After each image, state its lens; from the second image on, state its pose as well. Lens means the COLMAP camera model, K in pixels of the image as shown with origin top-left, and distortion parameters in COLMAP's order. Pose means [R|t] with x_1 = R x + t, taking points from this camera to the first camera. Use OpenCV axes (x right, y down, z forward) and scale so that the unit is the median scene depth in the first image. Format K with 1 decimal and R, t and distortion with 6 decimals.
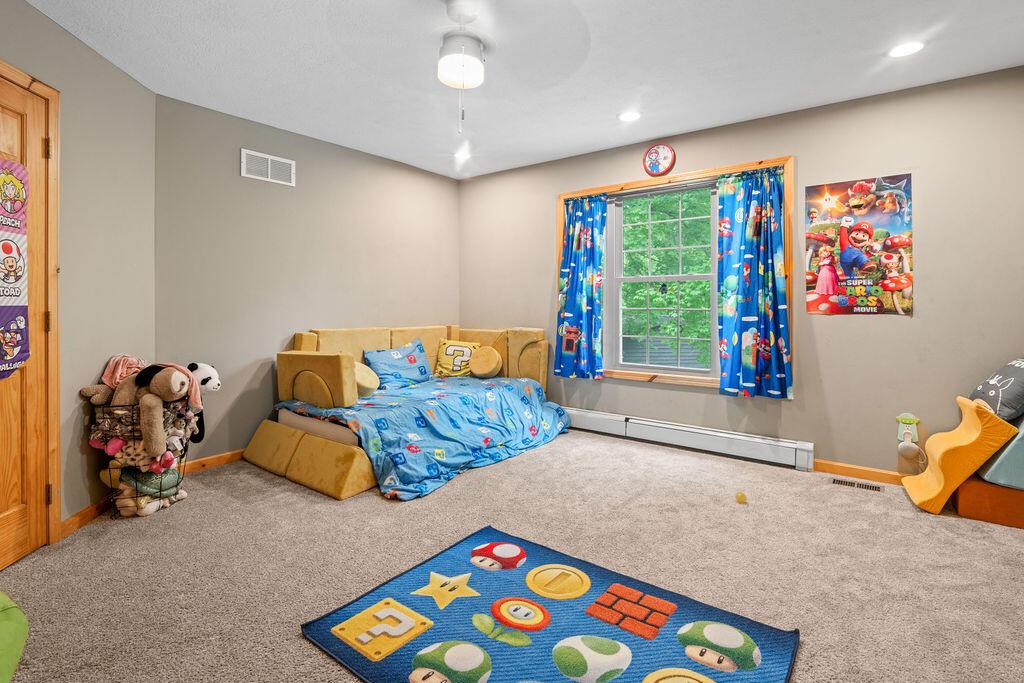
lens RADIAL K [[491.9, 0, 513.1], [0, 491.9, 299.5], [0, 0, 1]] dist [-0.003908, -0.001316]
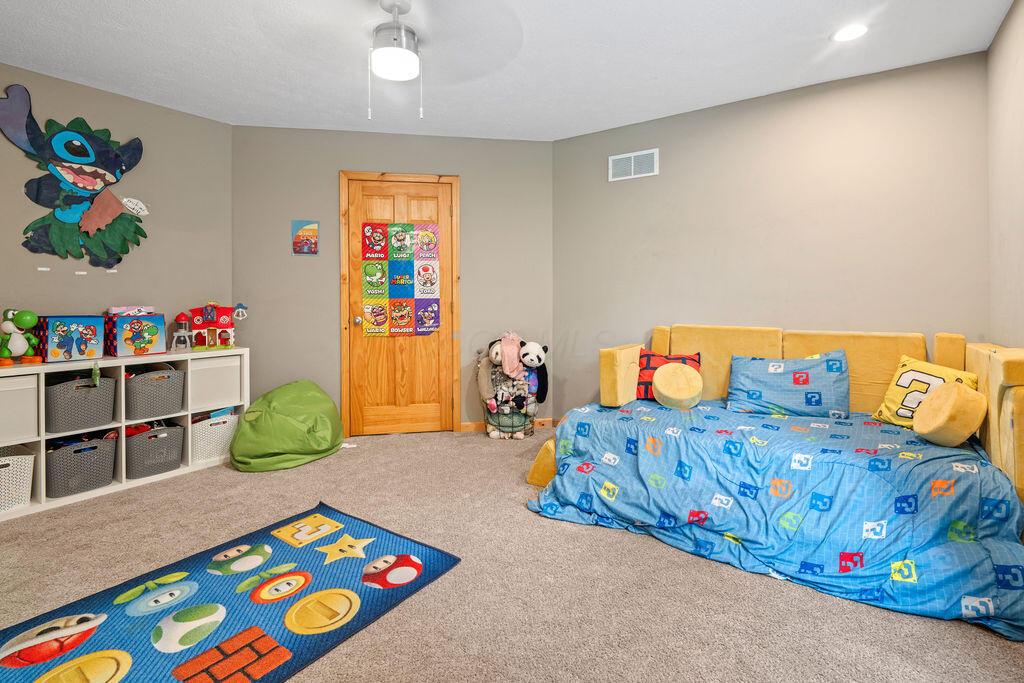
lens RADIAL K [[491.9, 0, 513.1], [0, 491.9, 299.5], [0, 0, 1]] dist [-0.003908, -0.001316]
pose [[0.050155, 0.007595, -0.998713, 0.911861], [0.014664, 0.999858, 0.008340, 0.005285], [0.998634, -0.015063, 0.050037, 1.198561]]
